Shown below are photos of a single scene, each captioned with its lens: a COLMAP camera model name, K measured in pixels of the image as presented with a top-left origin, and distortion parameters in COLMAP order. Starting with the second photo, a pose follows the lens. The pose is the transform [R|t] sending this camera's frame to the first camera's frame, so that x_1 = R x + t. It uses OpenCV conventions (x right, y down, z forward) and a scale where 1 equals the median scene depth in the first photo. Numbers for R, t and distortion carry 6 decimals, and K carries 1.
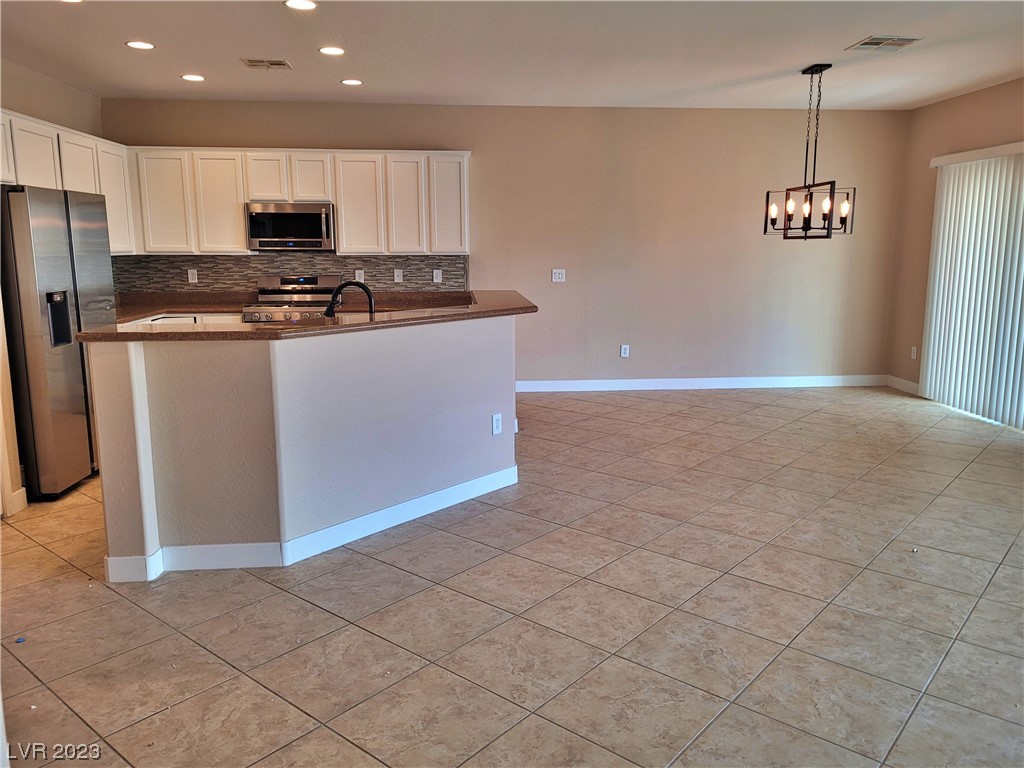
lens RADIAL K [[782.4, 0, 520.8], [0, 782.4, 369.7], [0, 0, 1]] dist [0.056440, -0.049921]
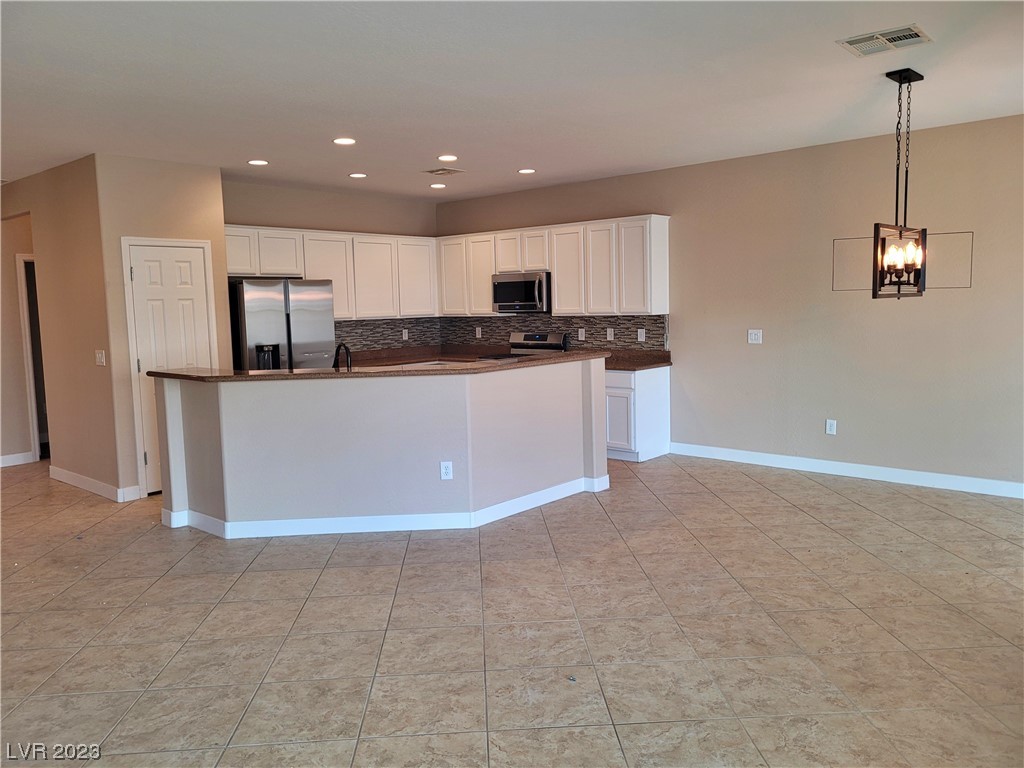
lens RADIAL K [[782.4, 0, 520.8], [0, 782.4, 369.7], [0, 0, 1]] dist [0.056440, -0.049921]
pose [[0.681475, 0.049912, -0.730137, 0.586791], [-0.092379, 0.995558, -0.018166, -0.044079], [0.725988, 0.079829, 0.683059, 0.199385]]
